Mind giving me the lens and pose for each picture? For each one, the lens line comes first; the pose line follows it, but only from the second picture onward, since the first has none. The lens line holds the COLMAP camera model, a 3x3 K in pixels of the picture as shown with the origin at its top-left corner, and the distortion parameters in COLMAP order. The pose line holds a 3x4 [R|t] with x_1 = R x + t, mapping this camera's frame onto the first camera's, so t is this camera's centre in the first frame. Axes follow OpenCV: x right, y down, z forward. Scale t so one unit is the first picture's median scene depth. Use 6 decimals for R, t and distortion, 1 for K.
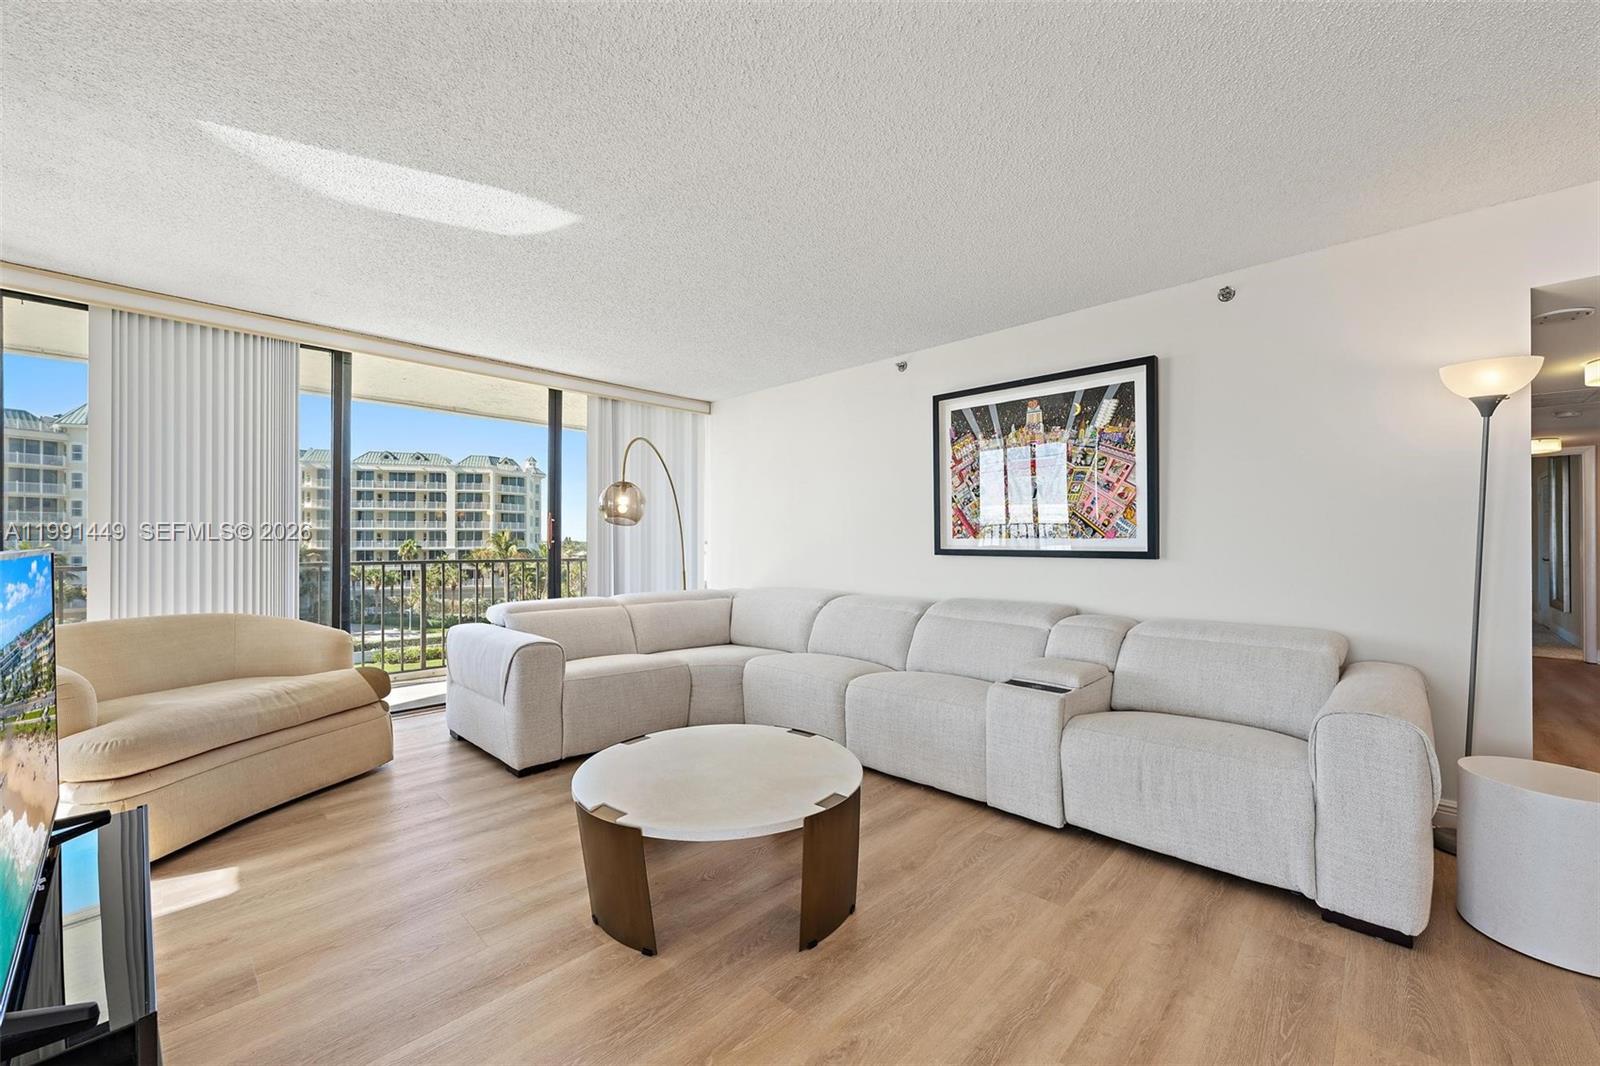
lens RADIAL K [[632.3, 0, 797.1], [0, 632.3, 539.7], [0, 0, 1]] dist [-0.001885, 0.001300]
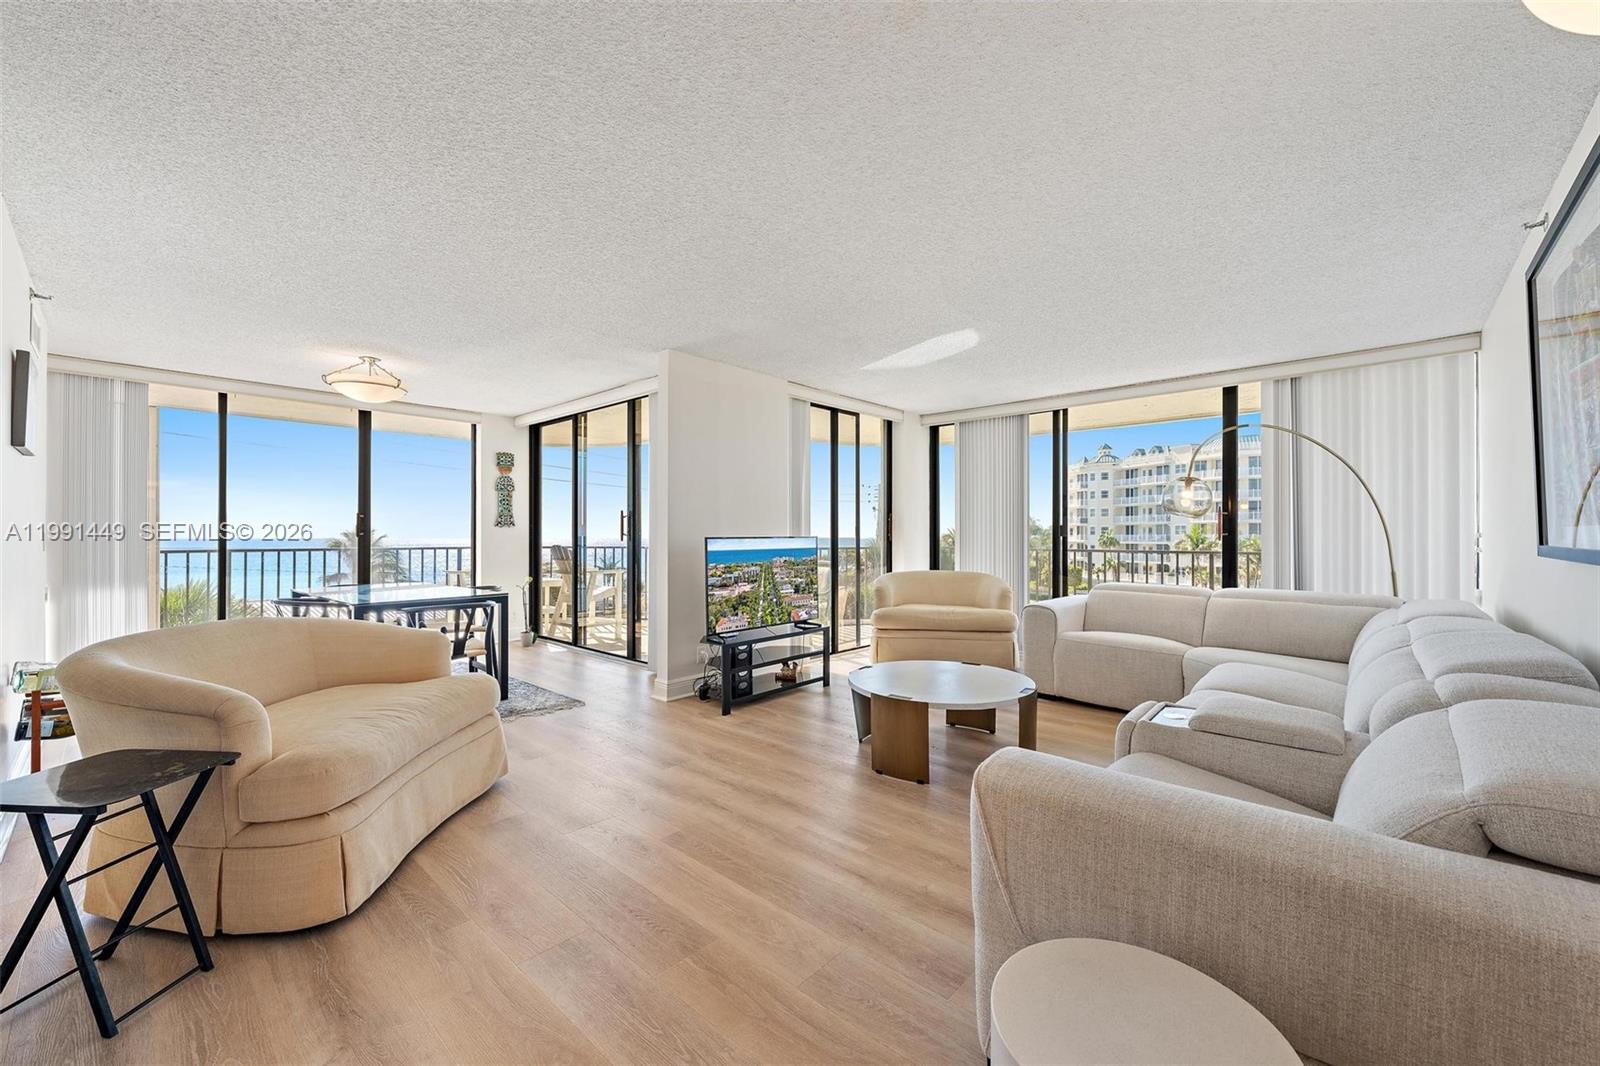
lens RADIAL K [[632.3, 0, 802.9], [0, 632.3, 534.6], [0, 0, 1]] dist [-0.001885, 0.001300]
pose [[0.024844, -0.000402, -0.999691, 0.884849], [0.003828, 0.999993, -0.000307, 0.002932], [0.999684, -0.003819, 0.024846, 0.391586]]
